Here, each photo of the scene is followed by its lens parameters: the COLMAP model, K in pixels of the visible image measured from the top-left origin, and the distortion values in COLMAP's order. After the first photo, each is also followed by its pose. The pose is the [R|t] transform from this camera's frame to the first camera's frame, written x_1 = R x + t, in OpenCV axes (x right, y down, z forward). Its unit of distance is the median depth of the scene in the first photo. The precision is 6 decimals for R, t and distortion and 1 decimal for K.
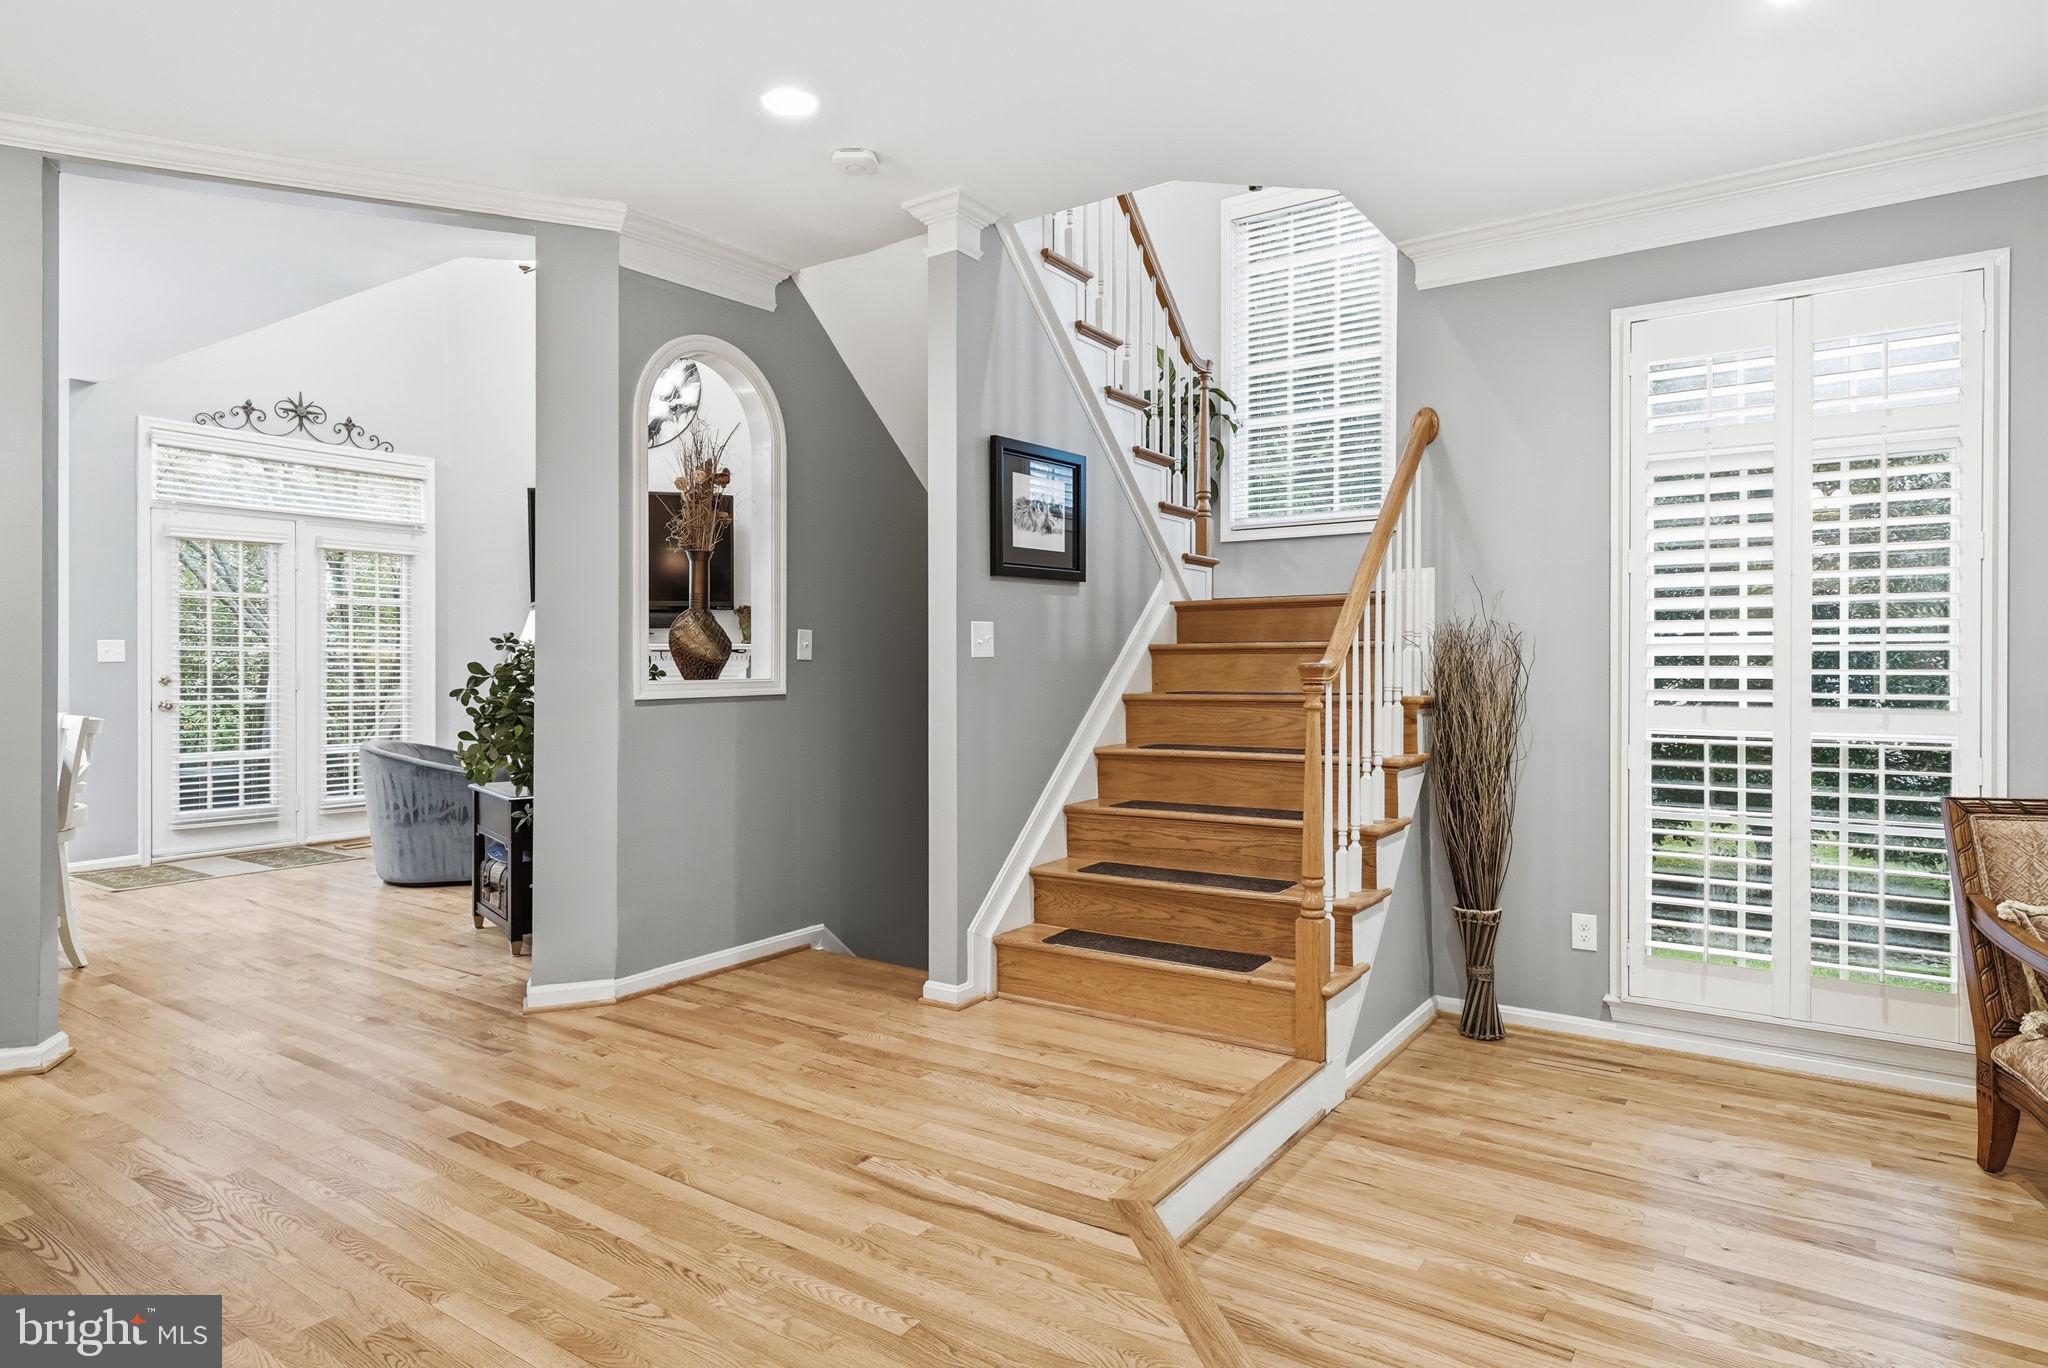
lens RADIAL K [[1155.3, 0, 1021.6], [0, 1155.3, 673.3], [0, 0, 1]] dist [0.014078, -0.000189]
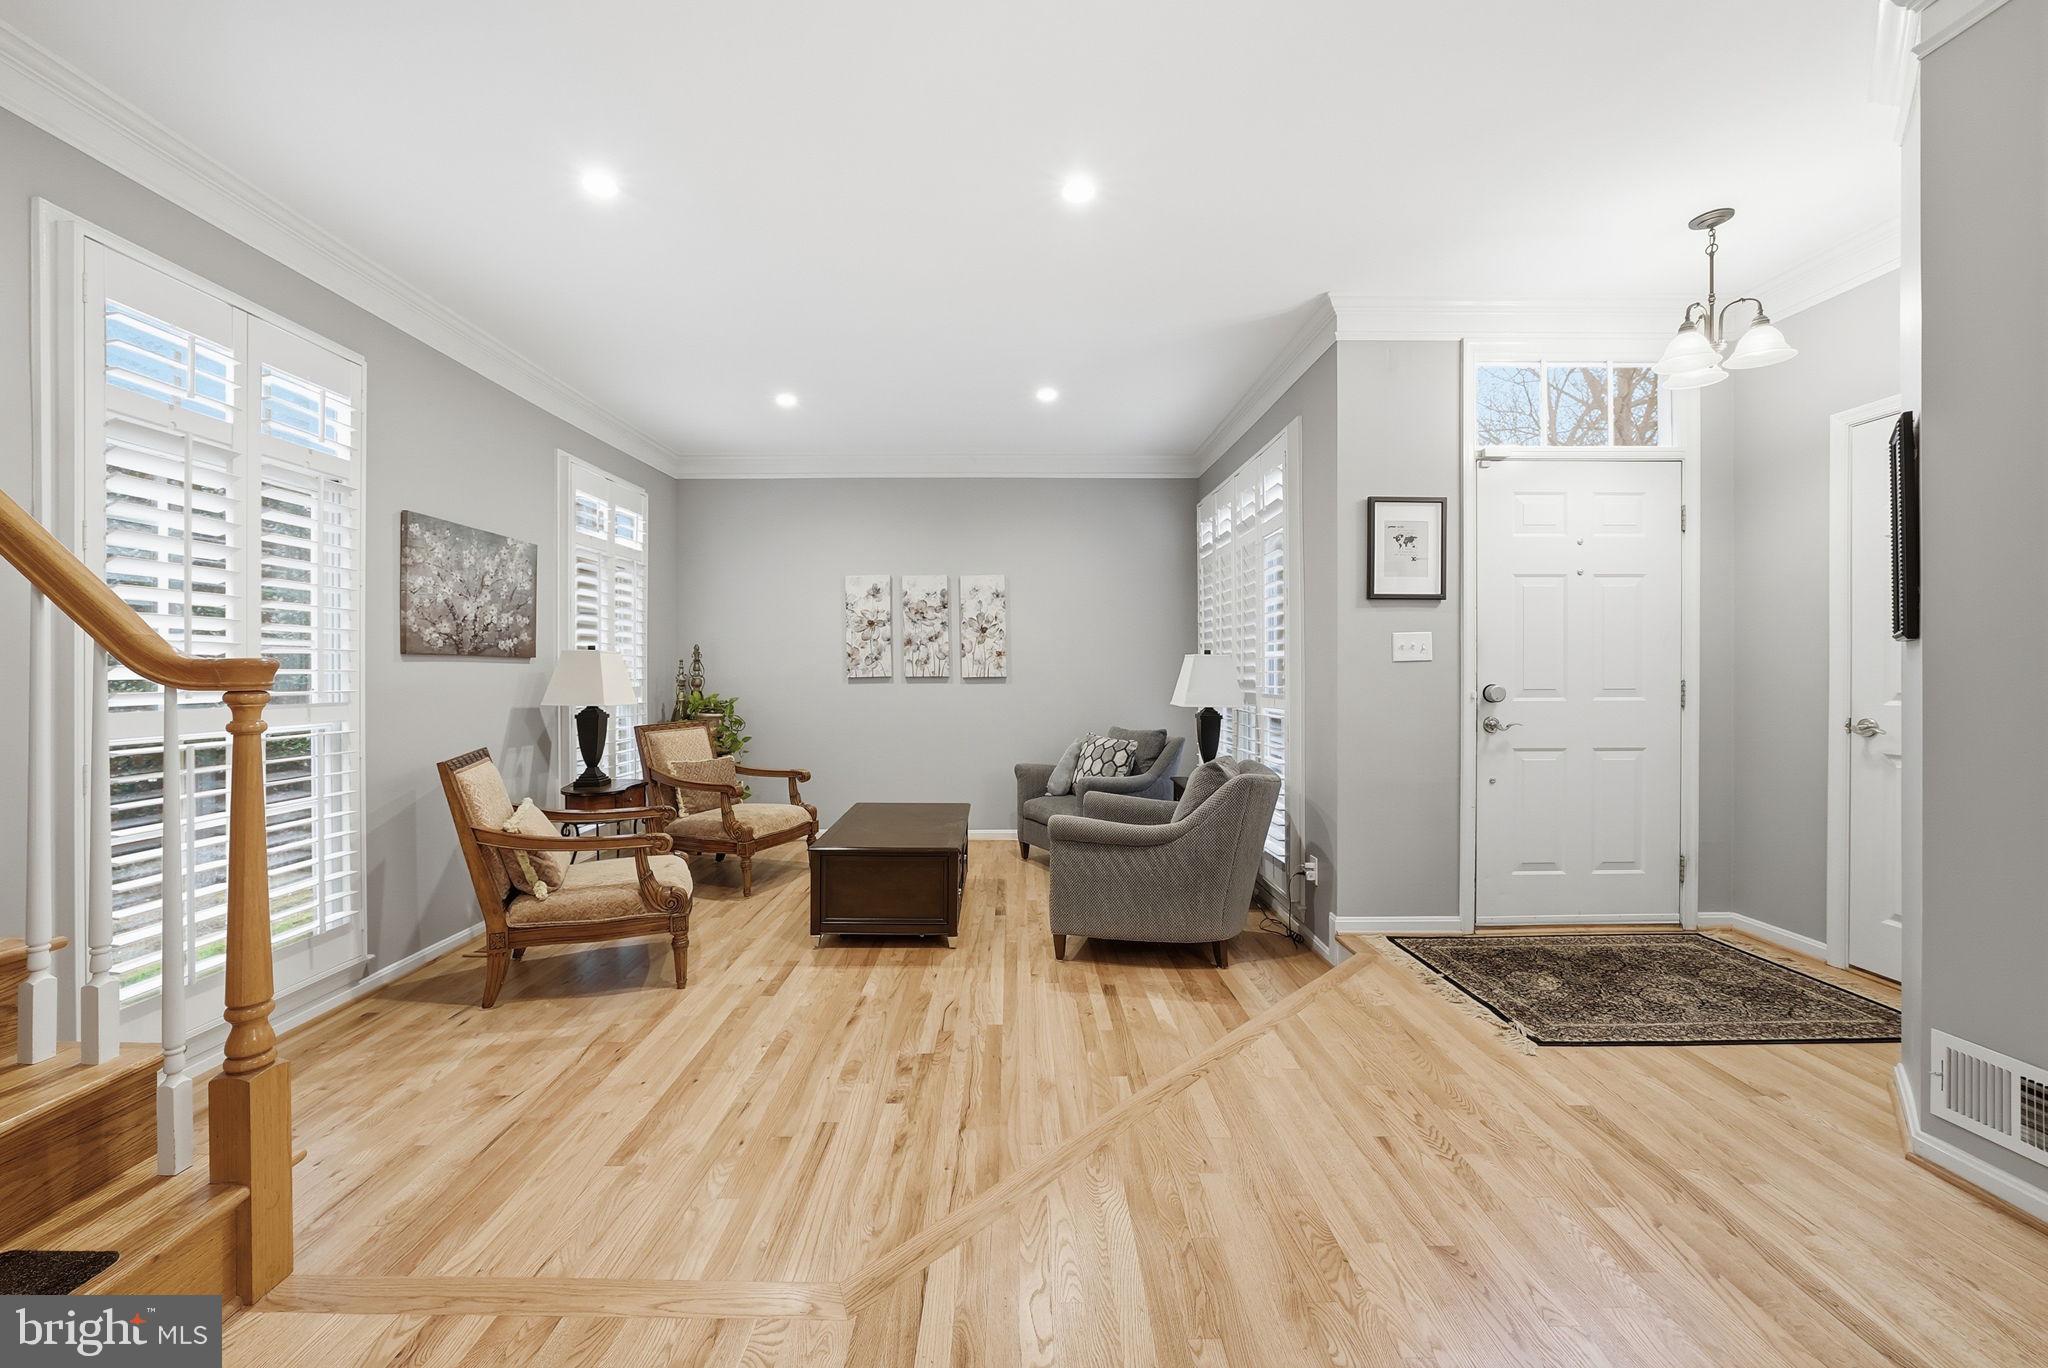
lens RADIAL K [[784.1, 0, 1021.7], [0, 784.1, 675.8], [0, 0, 1]] dist [-0.022750, 0.004786]
pose [[-0.573559, -0.005907, 0.819143, -0.264322], [0.003280, 0.999949, 0.009508, -0.001208], [-0.819158, 0.008140, -0.573510, 0.734639]]
